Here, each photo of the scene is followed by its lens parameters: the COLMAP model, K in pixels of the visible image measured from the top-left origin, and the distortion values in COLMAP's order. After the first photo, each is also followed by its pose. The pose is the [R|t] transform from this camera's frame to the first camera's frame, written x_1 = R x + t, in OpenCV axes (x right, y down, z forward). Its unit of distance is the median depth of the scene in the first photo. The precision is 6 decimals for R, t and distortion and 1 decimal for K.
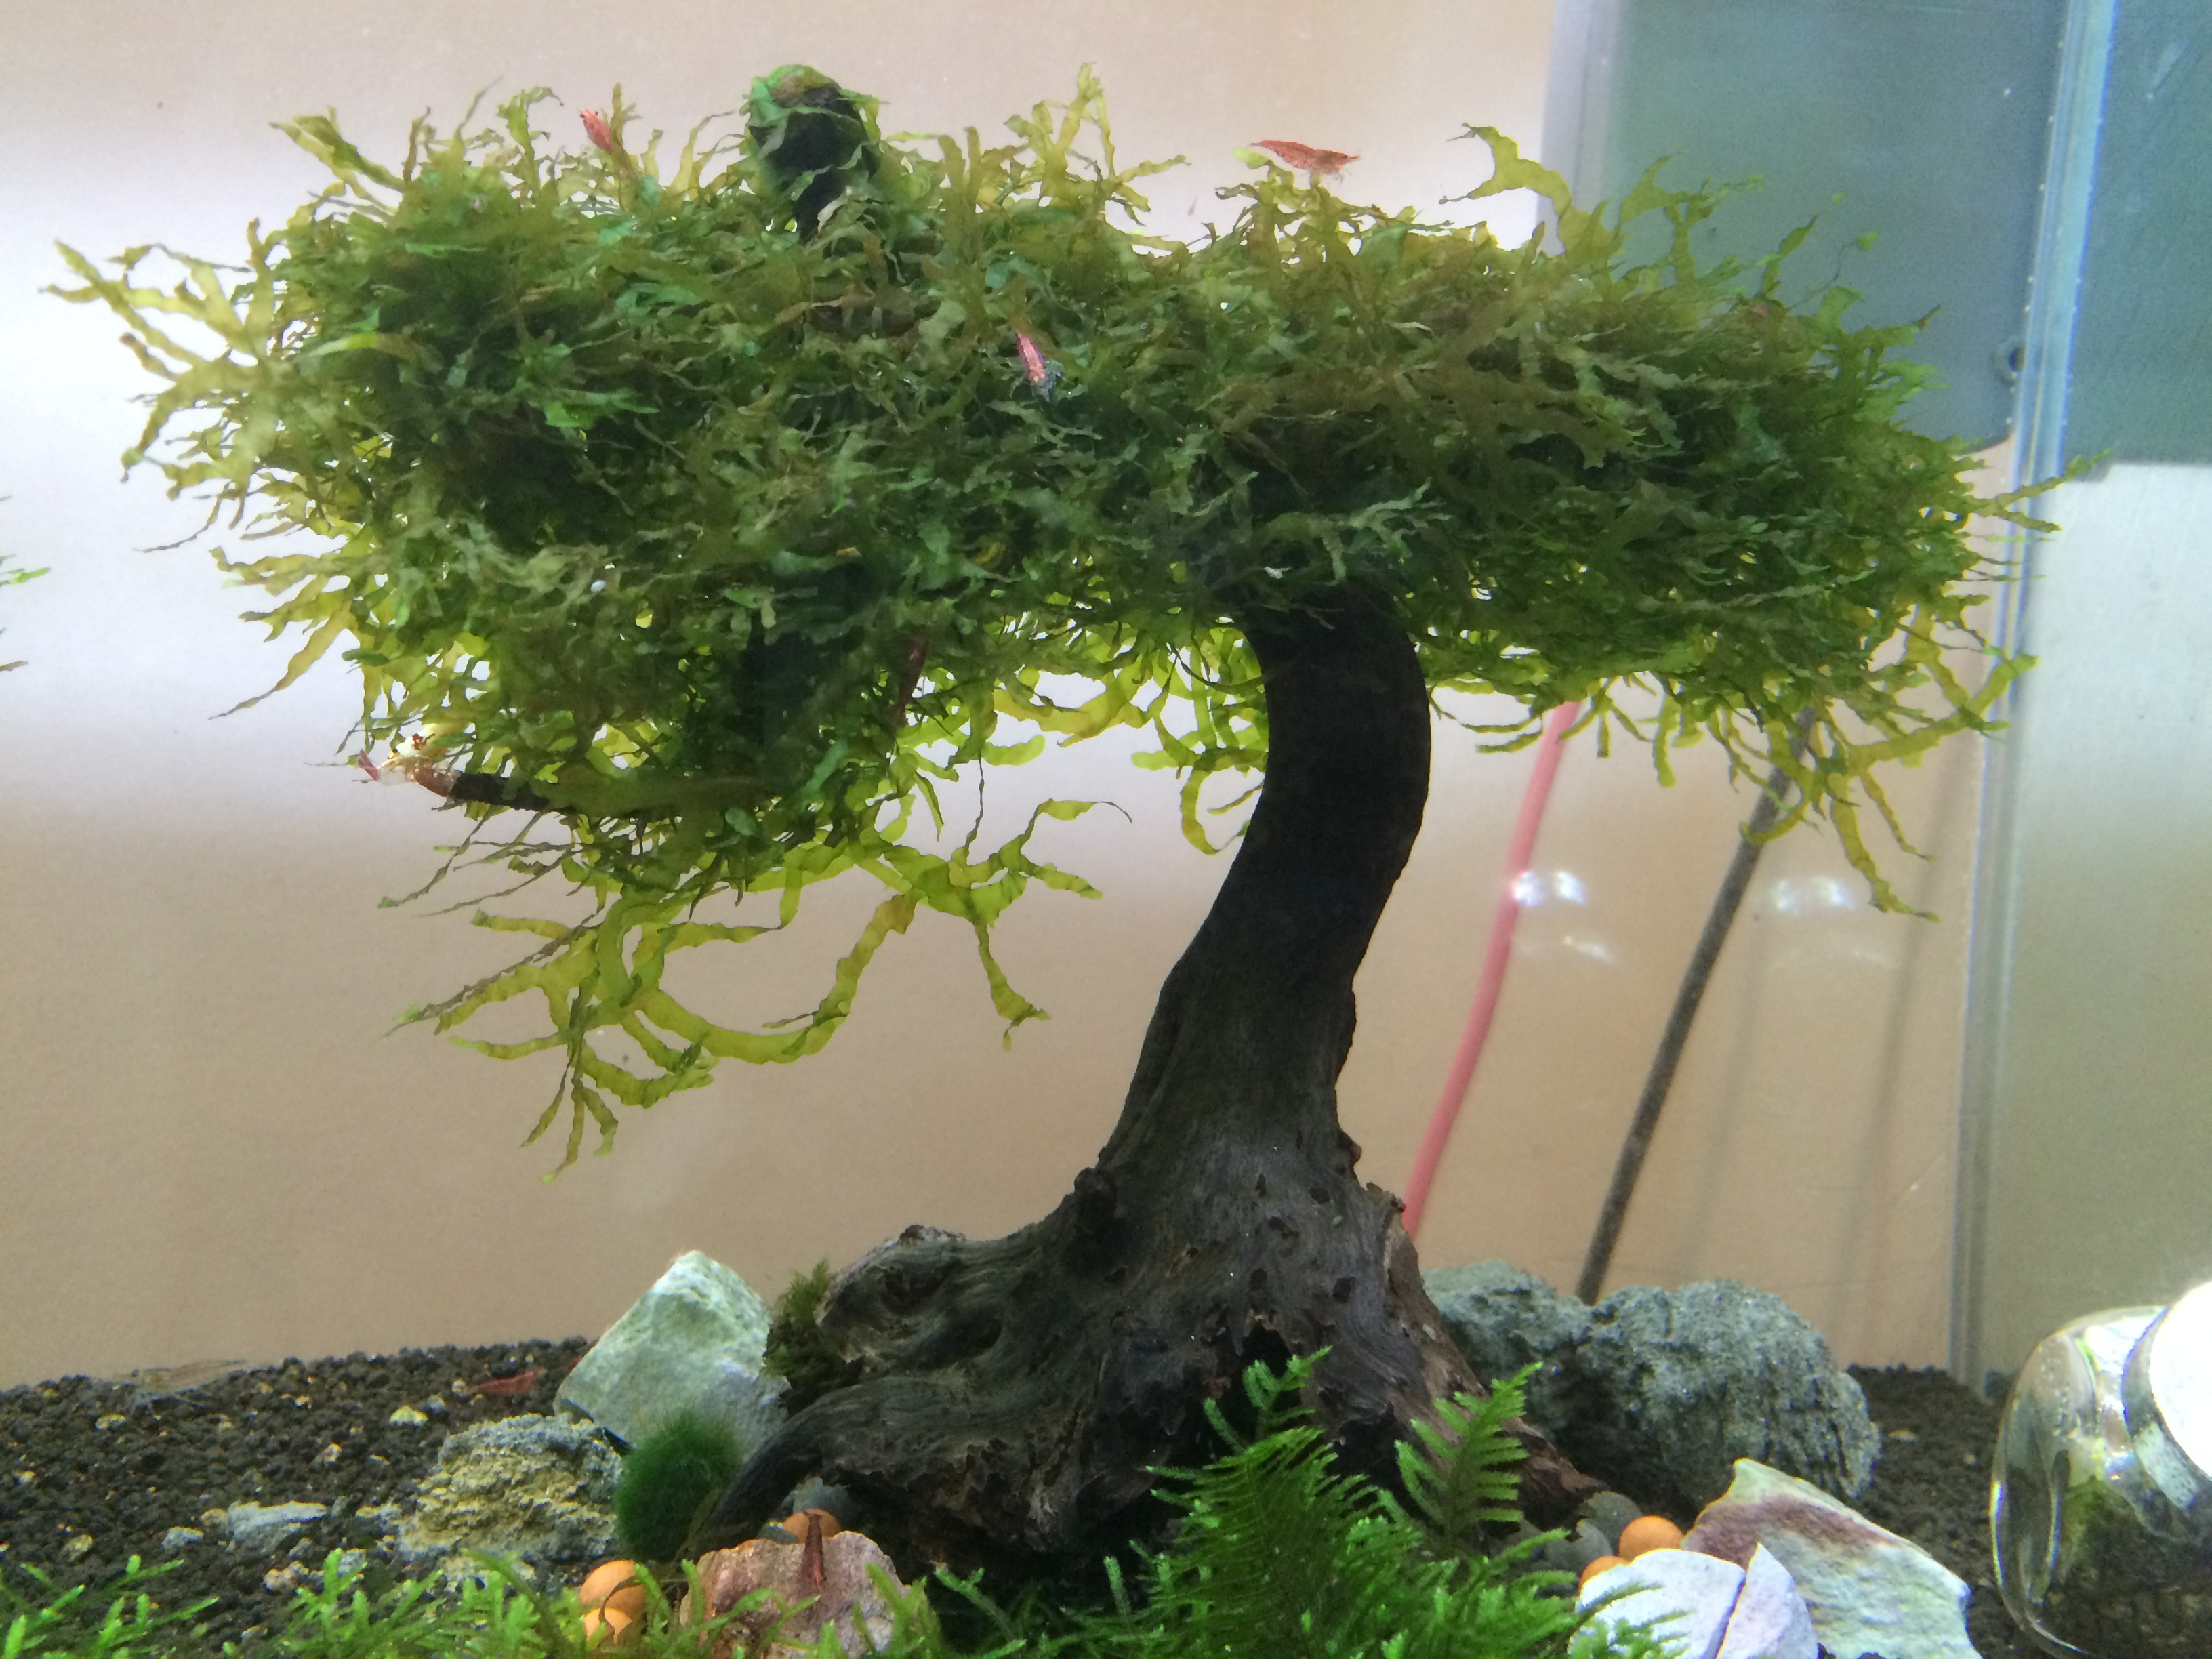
lens RADIAL K [[1878.2, 0, 1107.4], [0, 1878.2, 775.2], [0, 0, 1]] dist [0.074060, -0.120004]
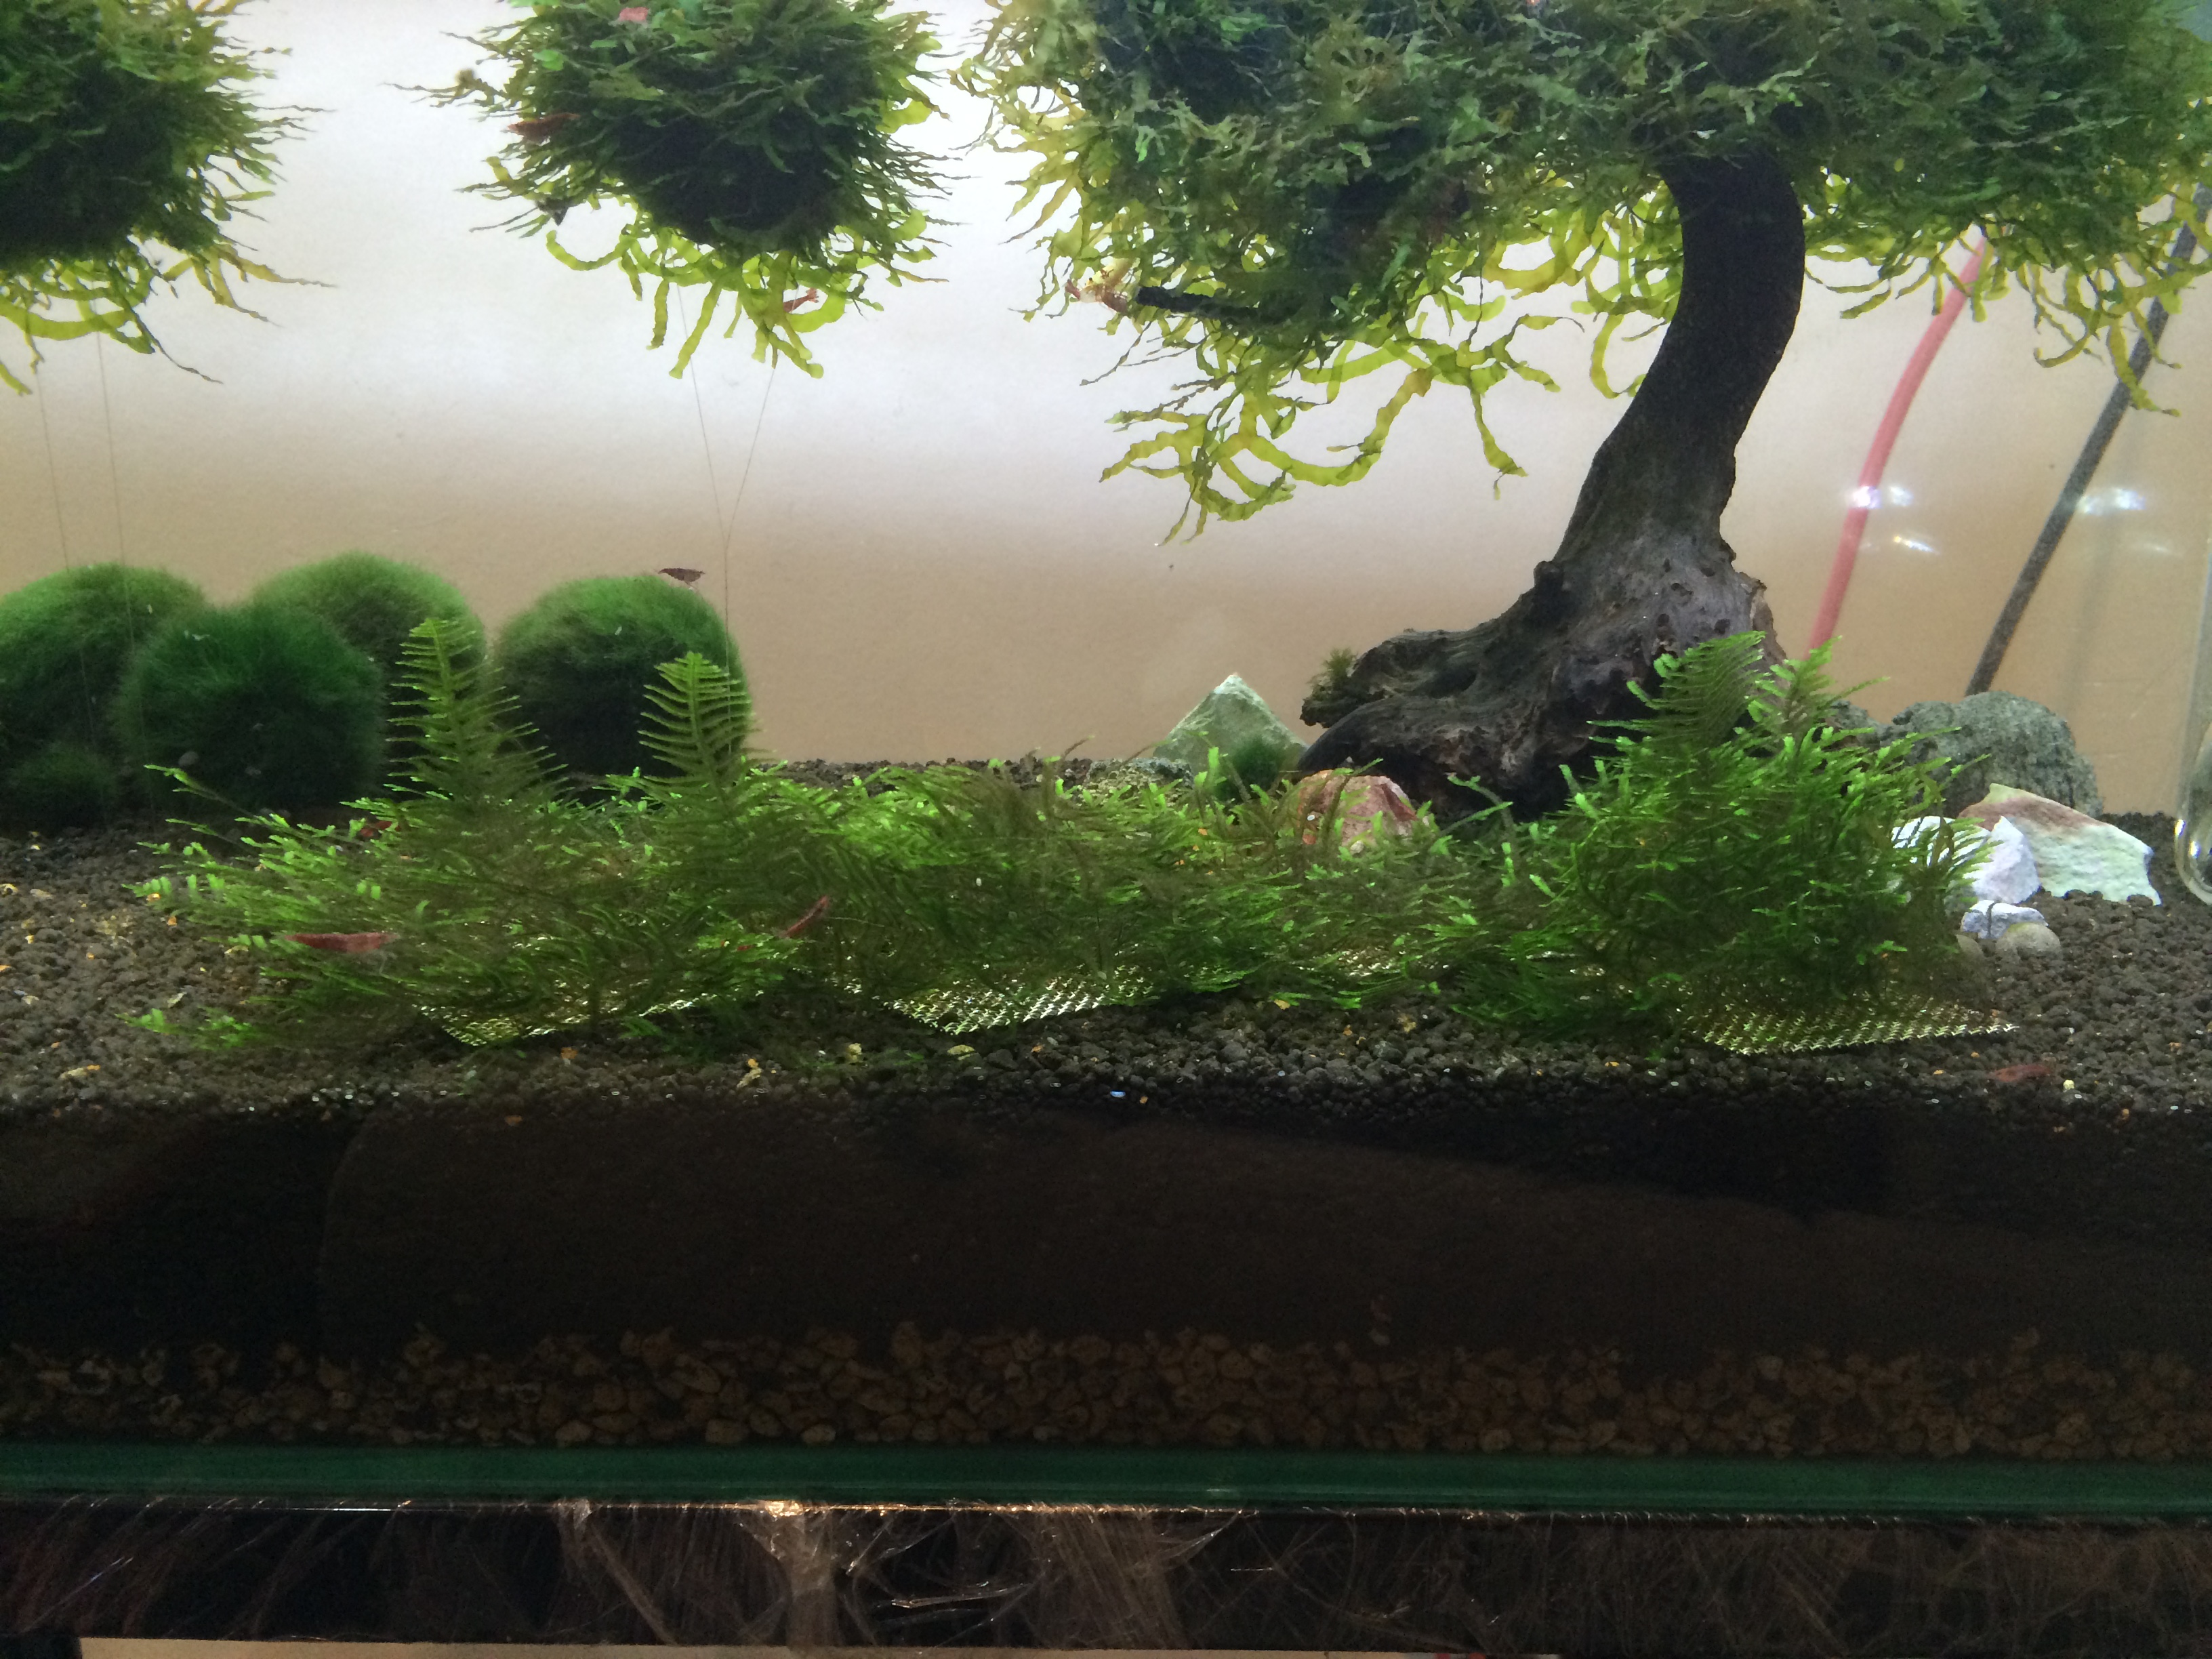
lens RADIAL K [[1878.2, 0, 1096.0], [0, 1878.2, 796.8], [0, 0, 1]] dist [0.074060, -0.120004]
pose [[0.986481, 0.030141, -0.161082, -0.112877], [-0.012276, 0.993771, 0.110767, 0.233045], [0.163417, -0.107292, 0.980705, -0.537333]]
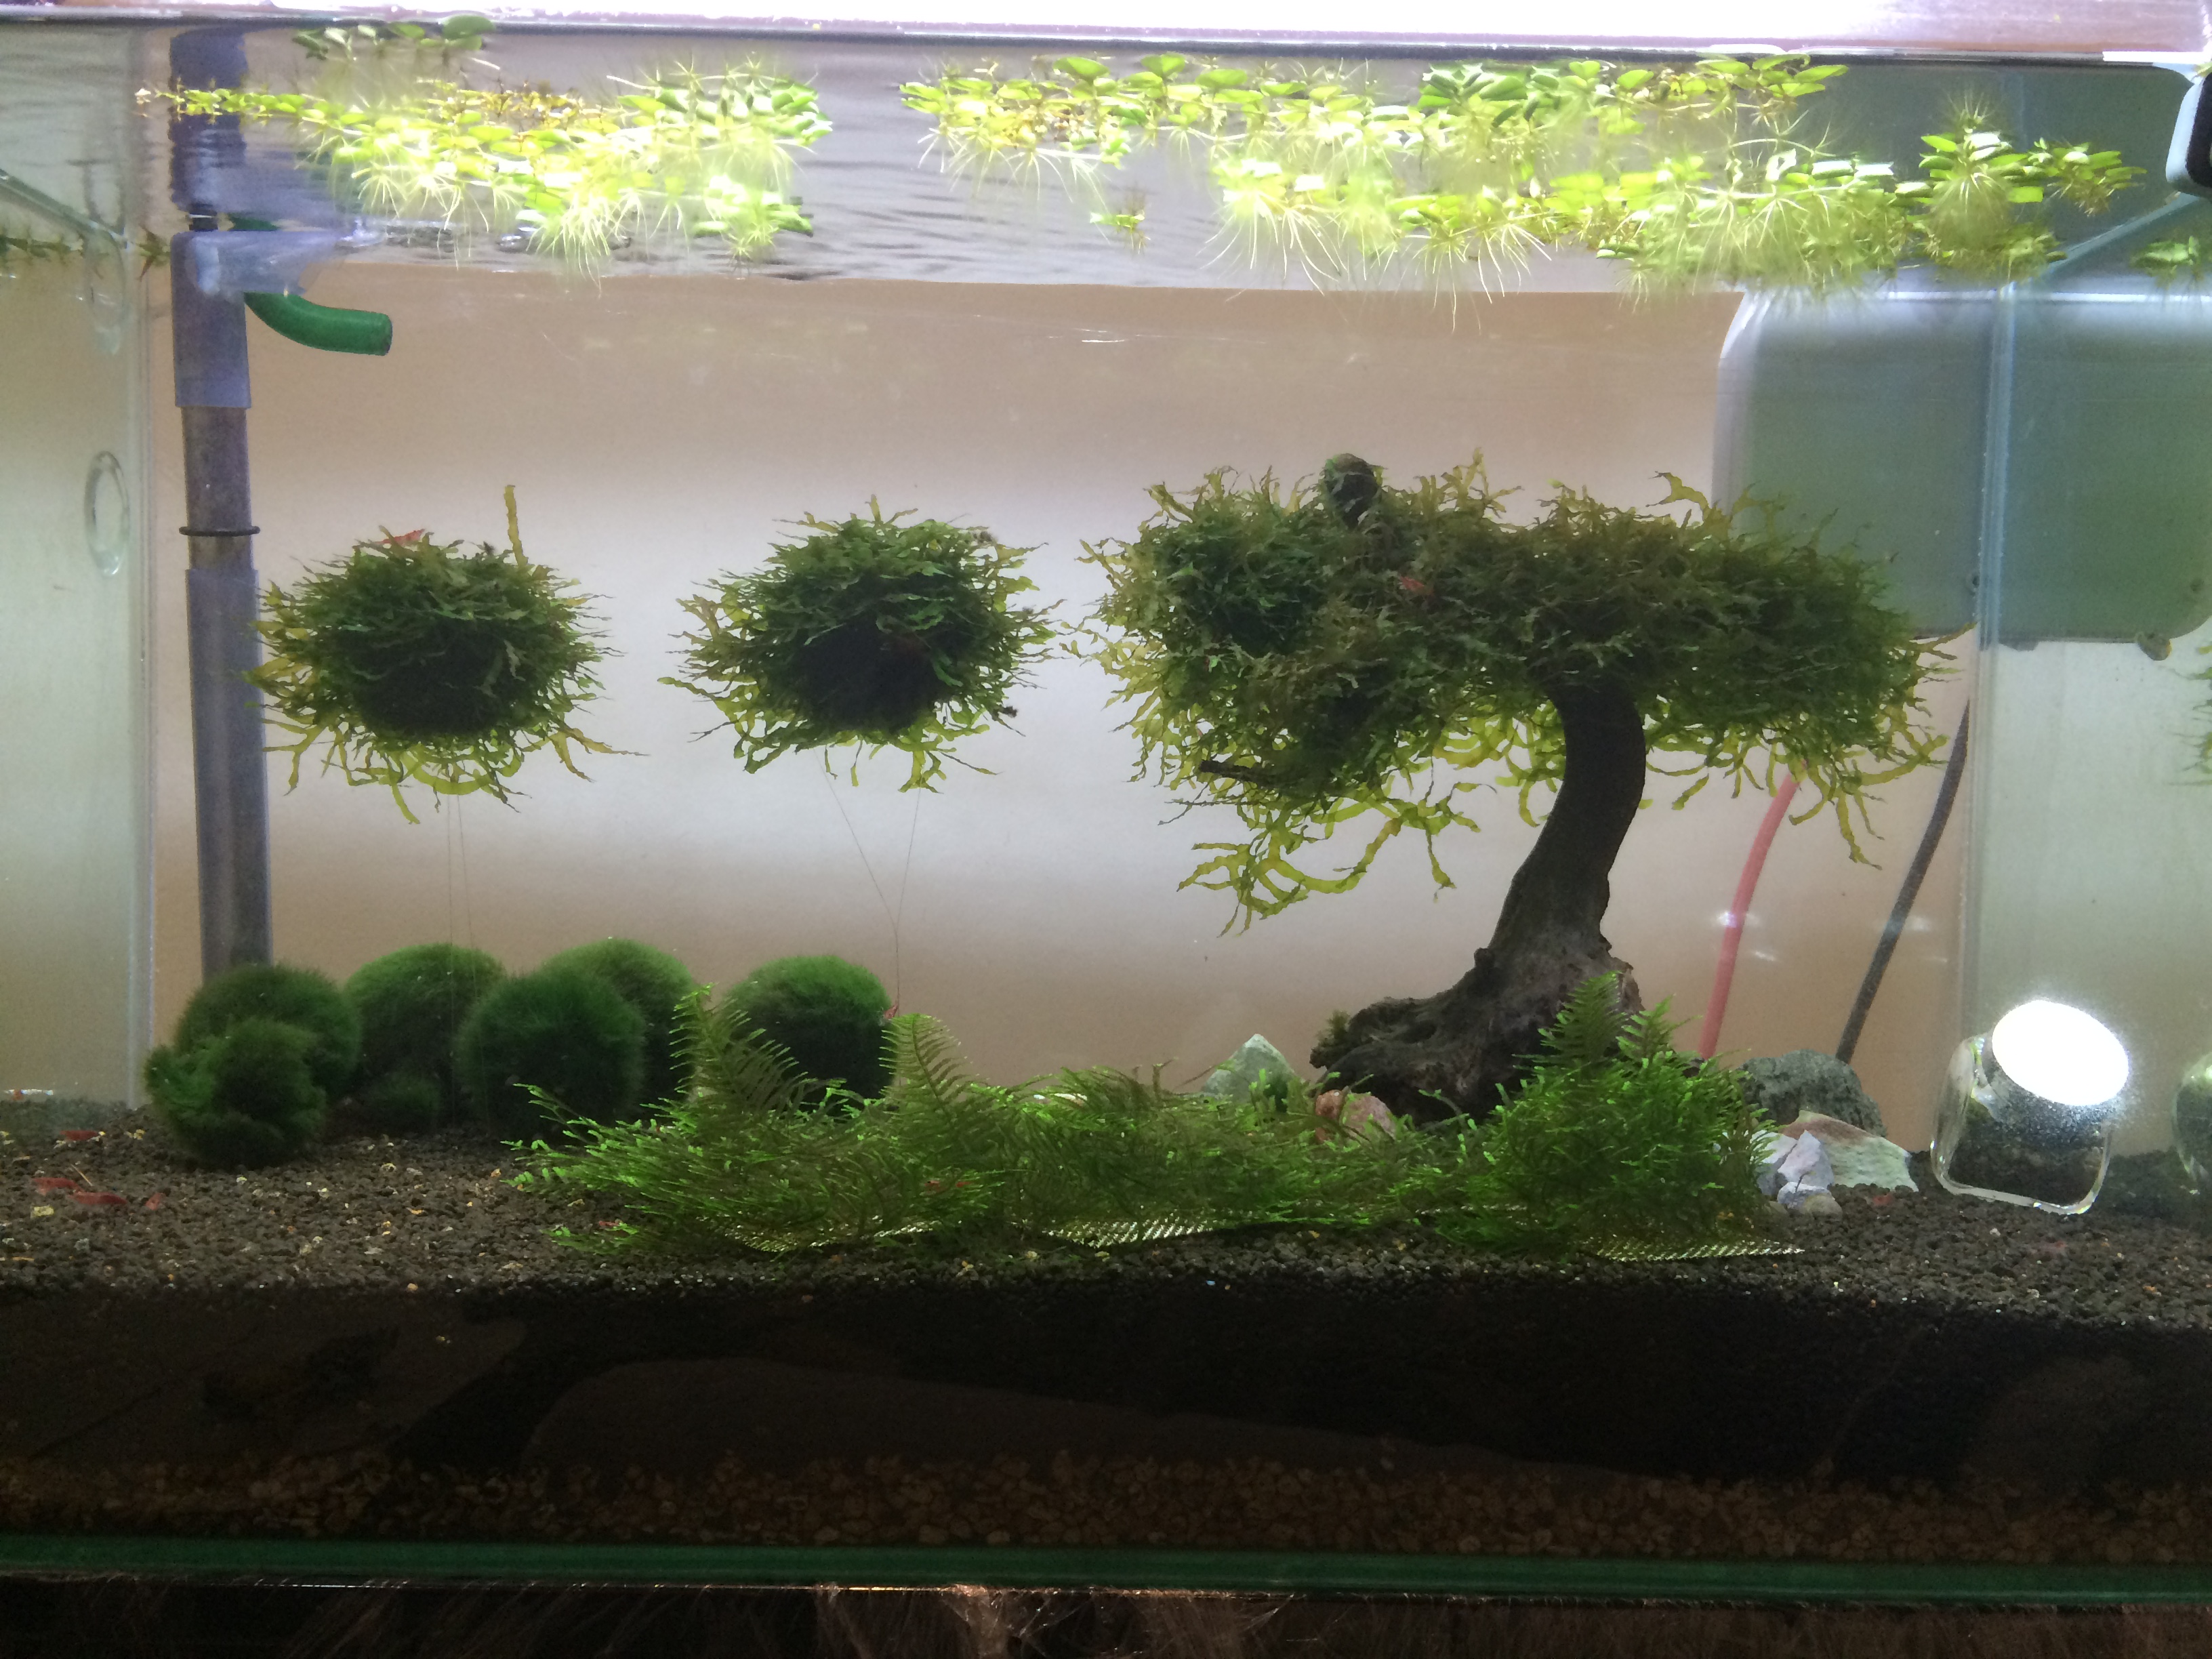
lens RADIAL K [[1878.2, 0, 1099.2], [0, 1878.2, 812.9], [0, 0, 1]] dist [0.074060, -0.120004]
pose [[0.990275, 0.007941, -0.138899, -0.143389], [-0.023961, 0.993187, -0.114045, 0.311321], [0.137047, 0.116264, 0.983718, -1.192697]]
